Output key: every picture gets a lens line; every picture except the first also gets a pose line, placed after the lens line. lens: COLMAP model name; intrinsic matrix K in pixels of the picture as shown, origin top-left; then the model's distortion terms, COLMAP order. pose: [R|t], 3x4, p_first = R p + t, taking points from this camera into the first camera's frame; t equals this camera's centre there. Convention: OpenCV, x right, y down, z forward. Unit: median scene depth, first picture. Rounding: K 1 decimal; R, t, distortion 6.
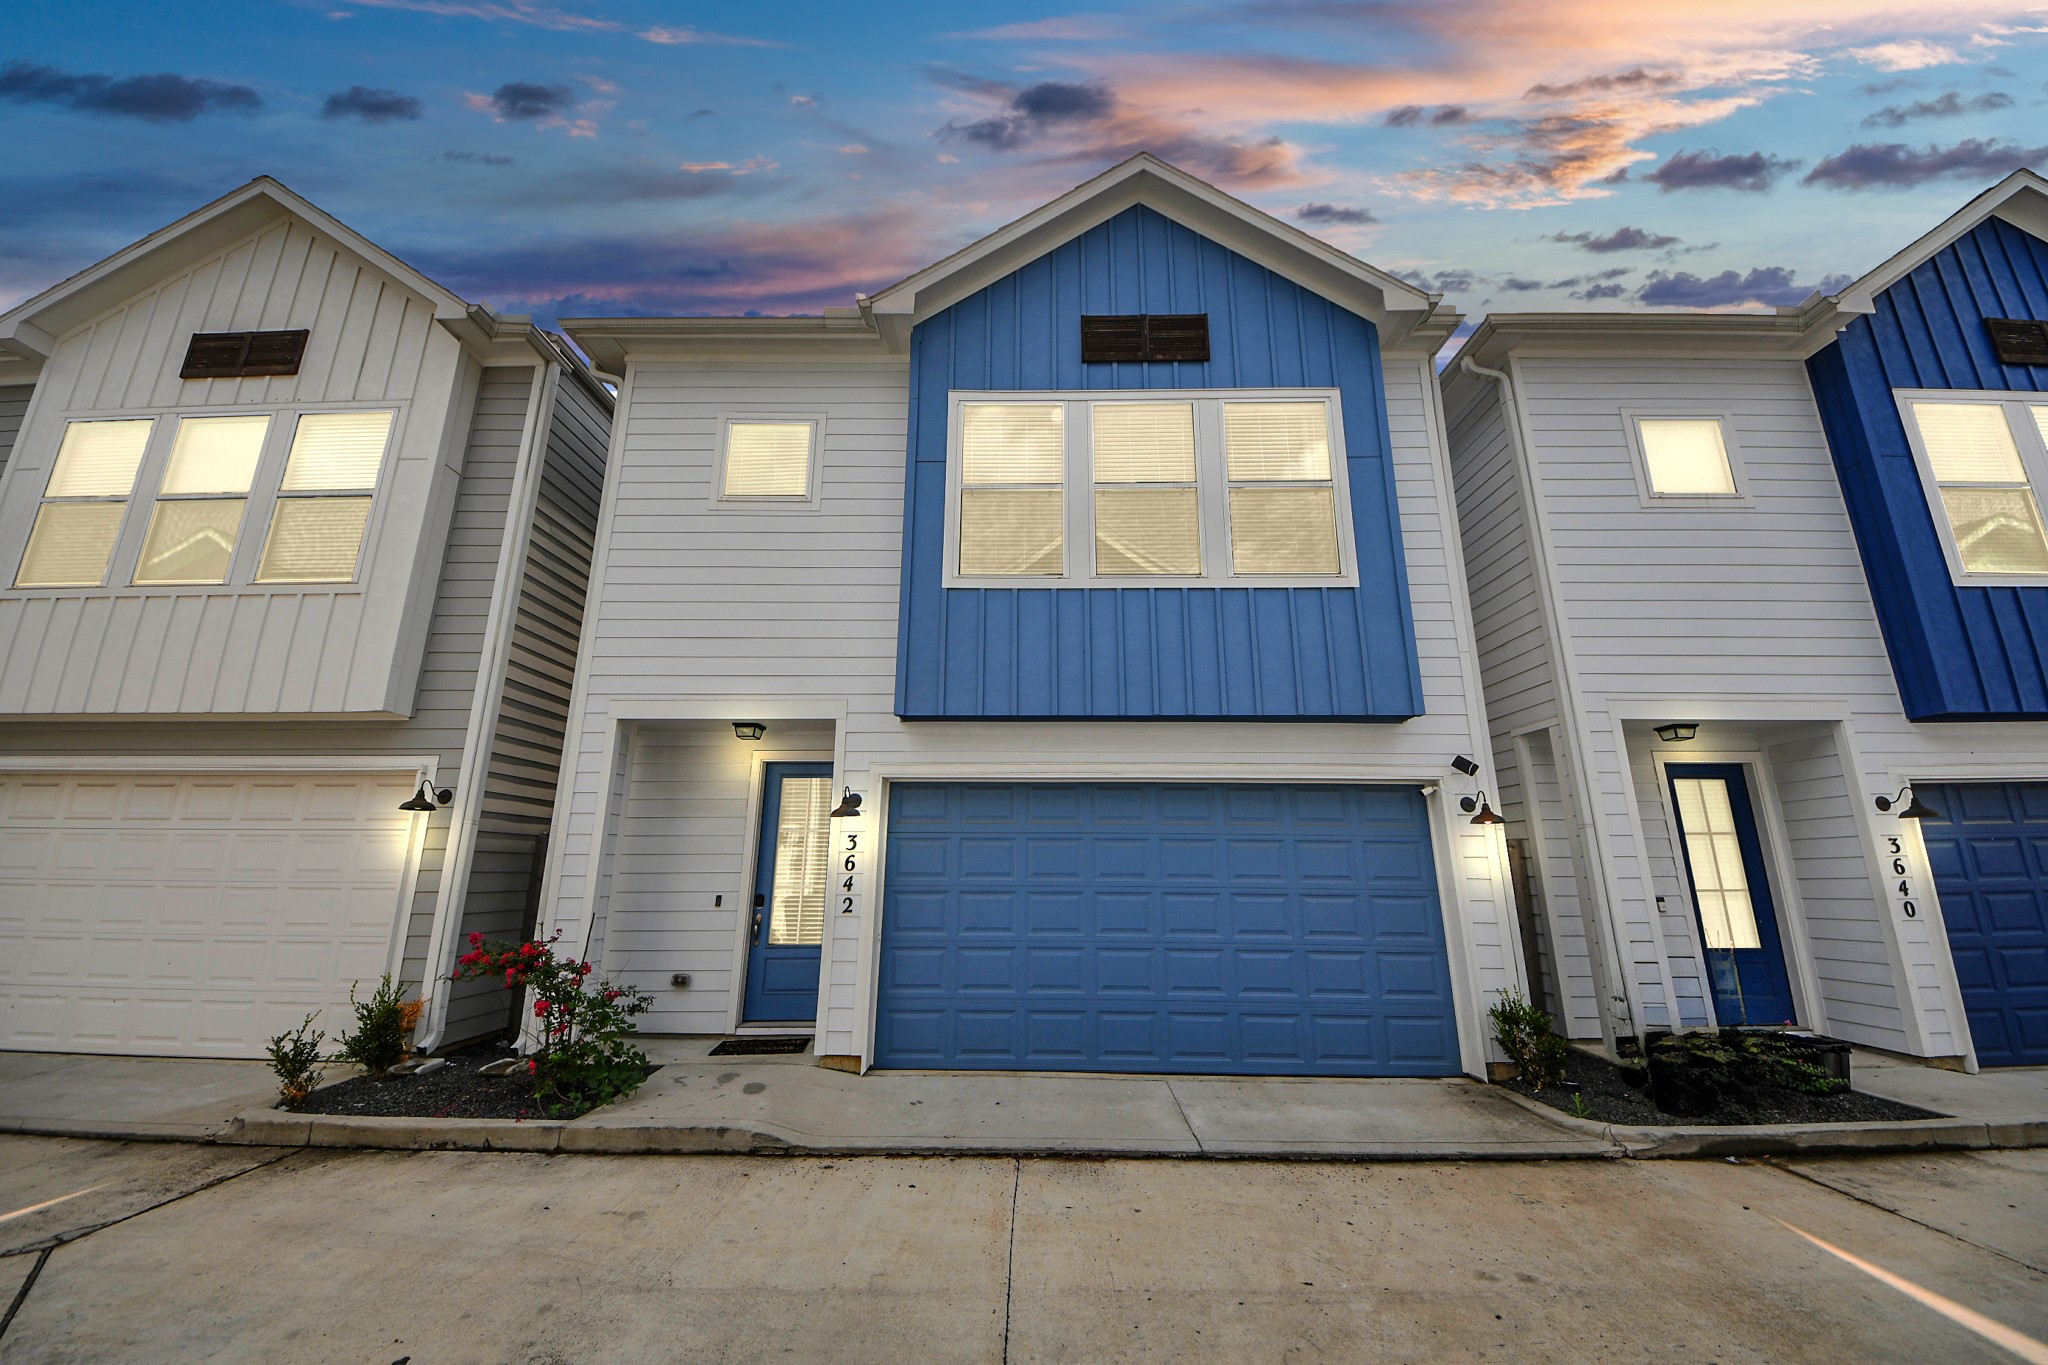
lens RADIAL K [[747.2, 0, 1035.9], [0, 747.2, 666.9], [0, 0, 1]] dist [0.012133, -0.008749]
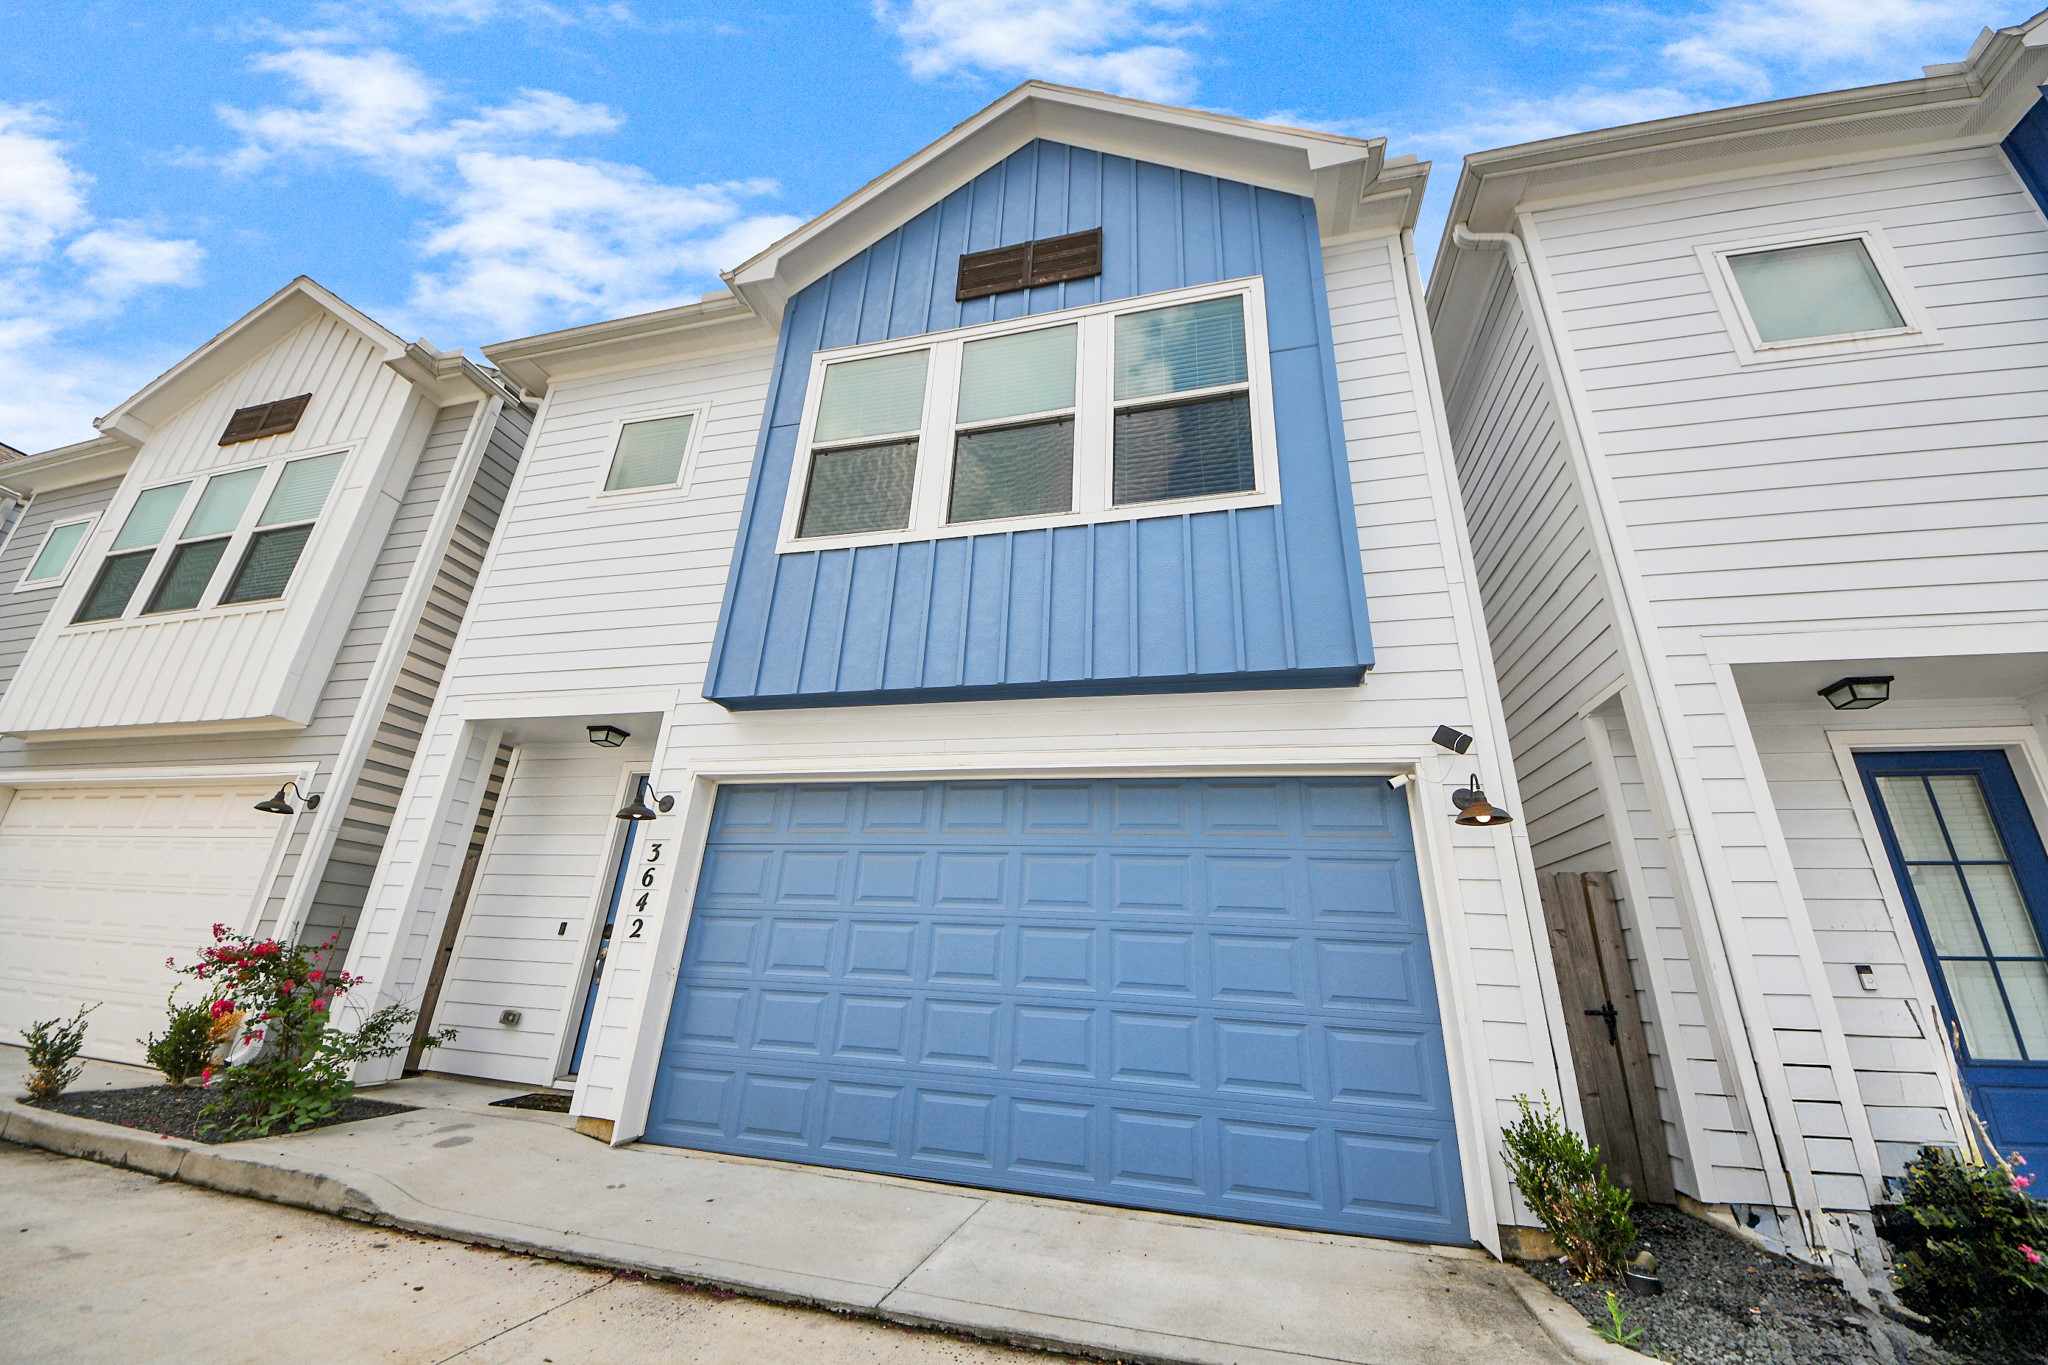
lens RADIAL K [[735.2, 0, 1065.9], [0, 735.2, 682.7], [0, 0, 1]] dist [-0.002043, -0.005292]
pose [[0.971421, -0.050391, -0.231951, 0.401279], [0.019462, 0.990824, -0.133749, 0.165316], [0.236562, 0.125413, 0.963488, 0.294318]]
